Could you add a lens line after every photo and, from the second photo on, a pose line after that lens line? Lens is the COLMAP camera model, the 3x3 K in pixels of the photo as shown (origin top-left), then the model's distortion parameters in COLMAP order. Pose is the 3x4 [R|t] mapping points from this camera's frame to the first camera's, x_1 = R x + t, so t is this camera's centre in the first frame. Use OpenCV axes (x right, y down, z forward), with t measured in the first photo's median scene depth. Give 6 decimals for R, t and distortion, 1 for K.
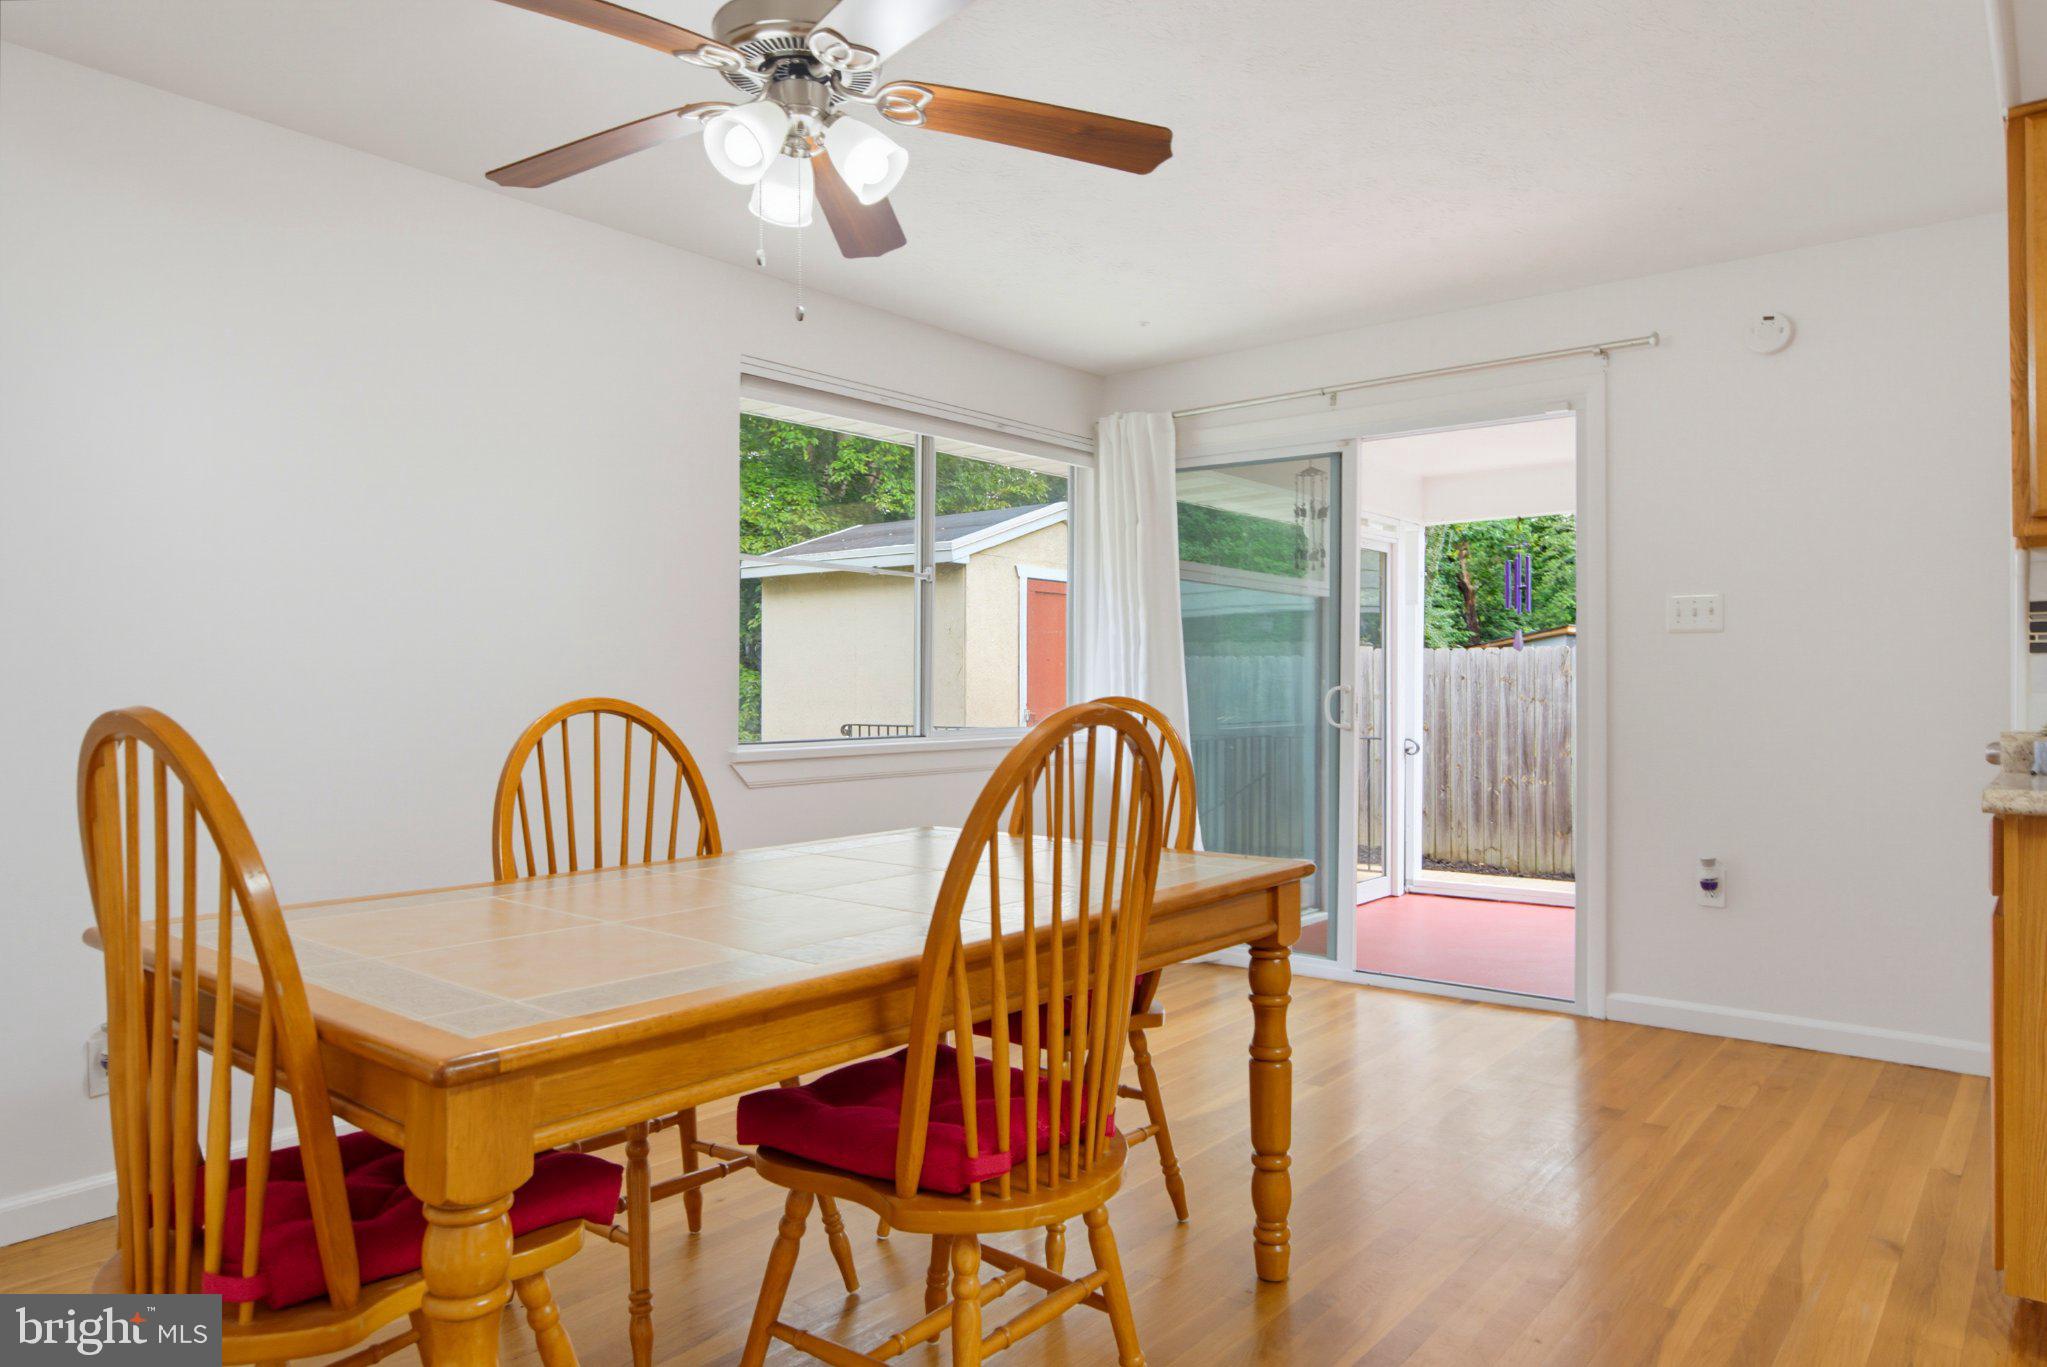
lens RADIAL K [[1300.1, 0, 1023.5], [0, 1300.1, 683.5], [0, 0, 1]] dist [-0.004289, 0.000741]
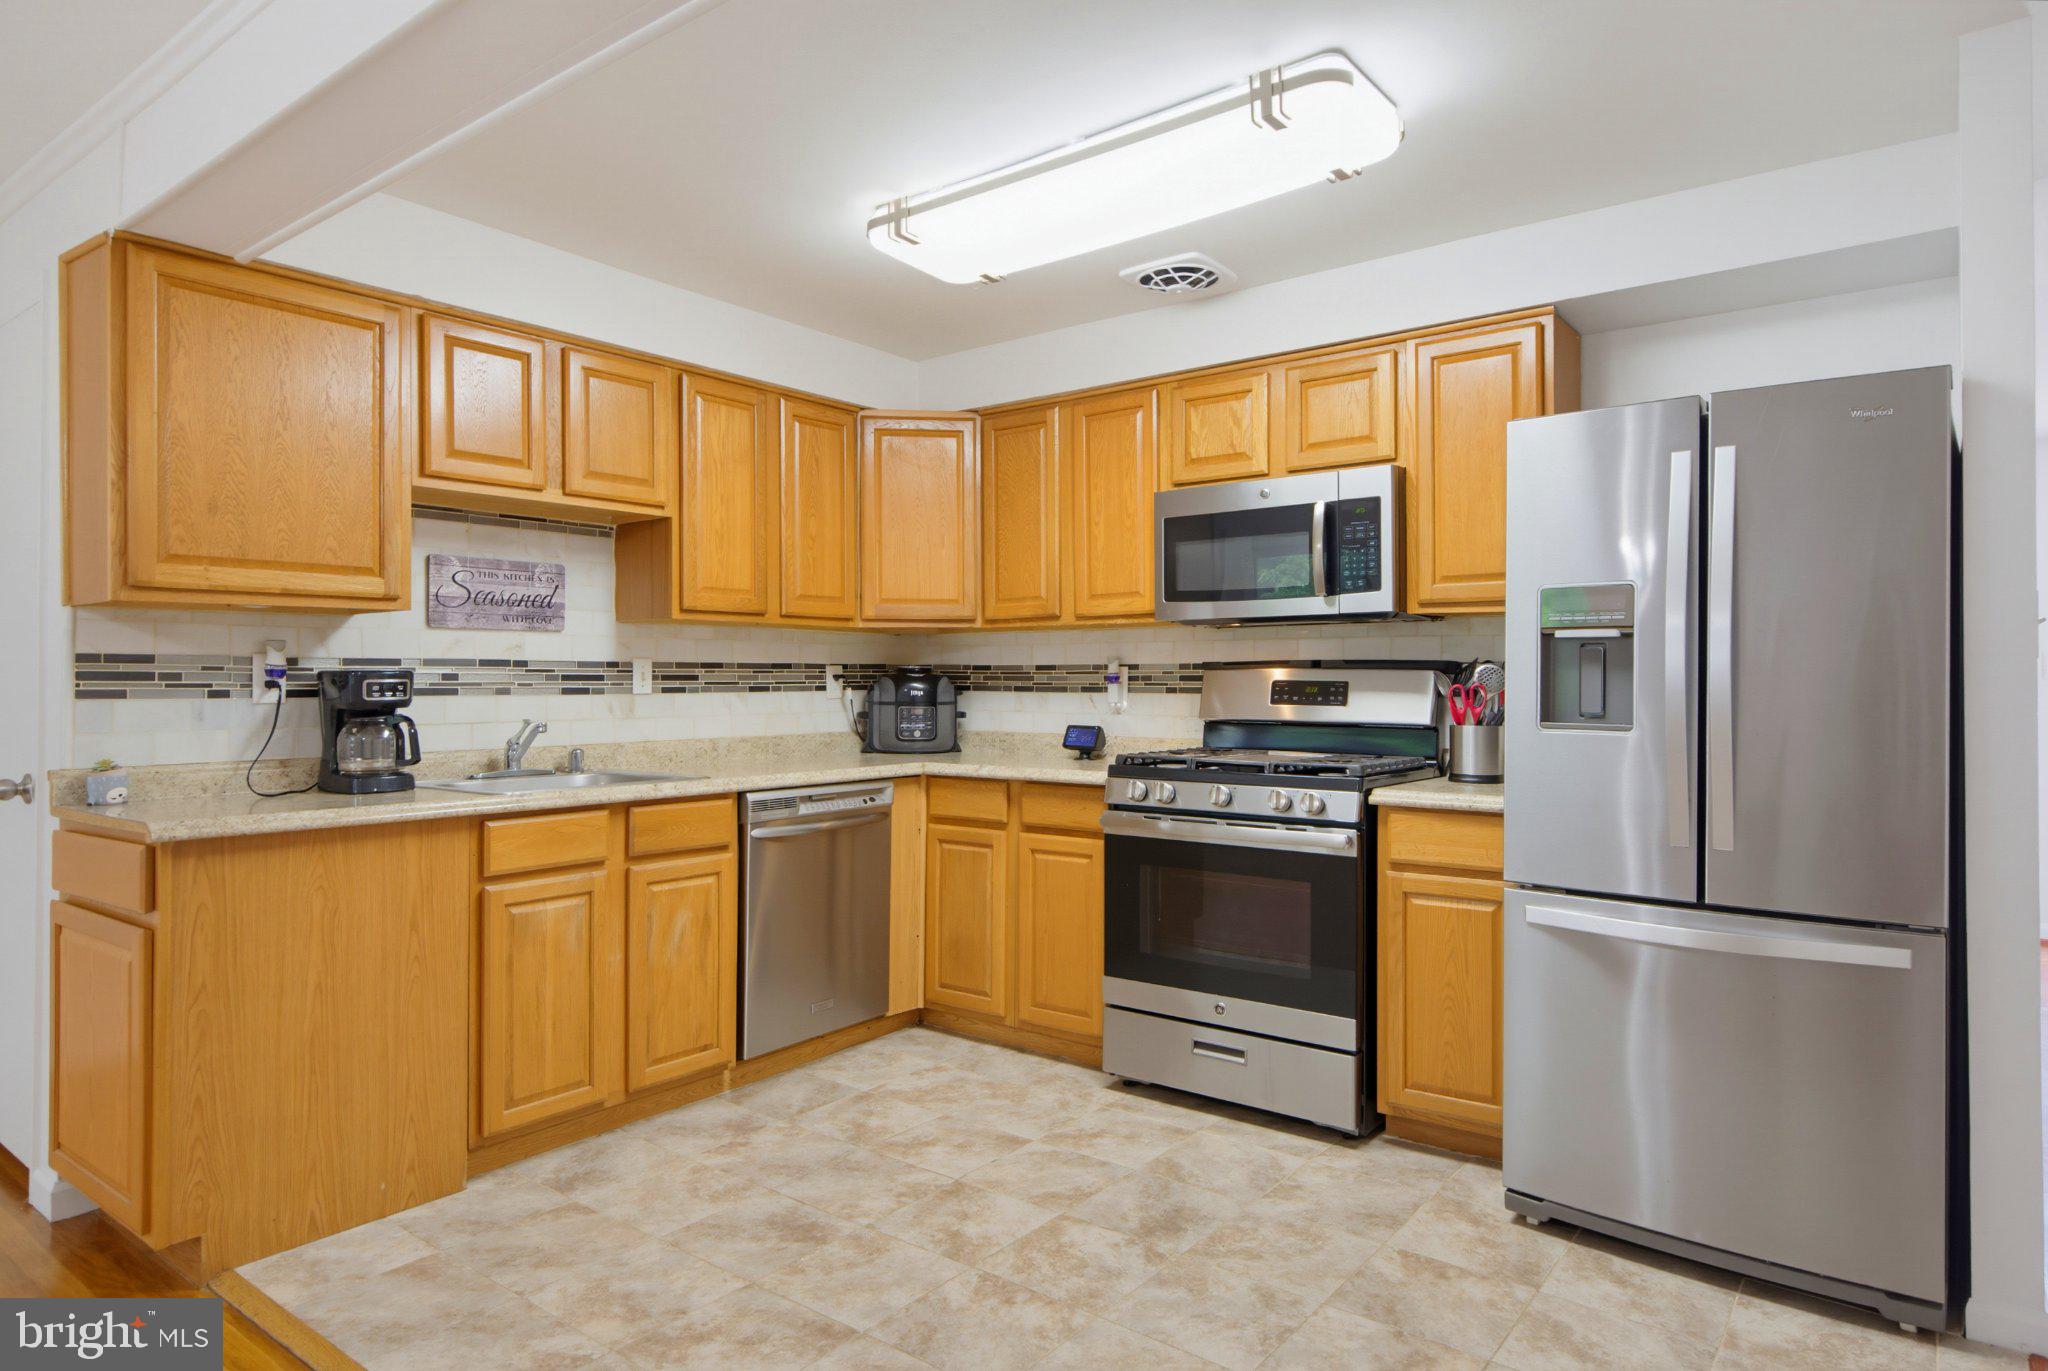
lens RADIAL K [[1192.7, 0, 1019.3], [0, 1192.7, 679.6], [0, 0, 1]] dist [0.005074, 0.000228]
pose [[-0.010093, 0.005801, 0.999932, -0.276858], [-0.002798, 0.999979, -0.005829, -0.036379], [-0.999945, -0.002857, -0.010077, 0.187030]]
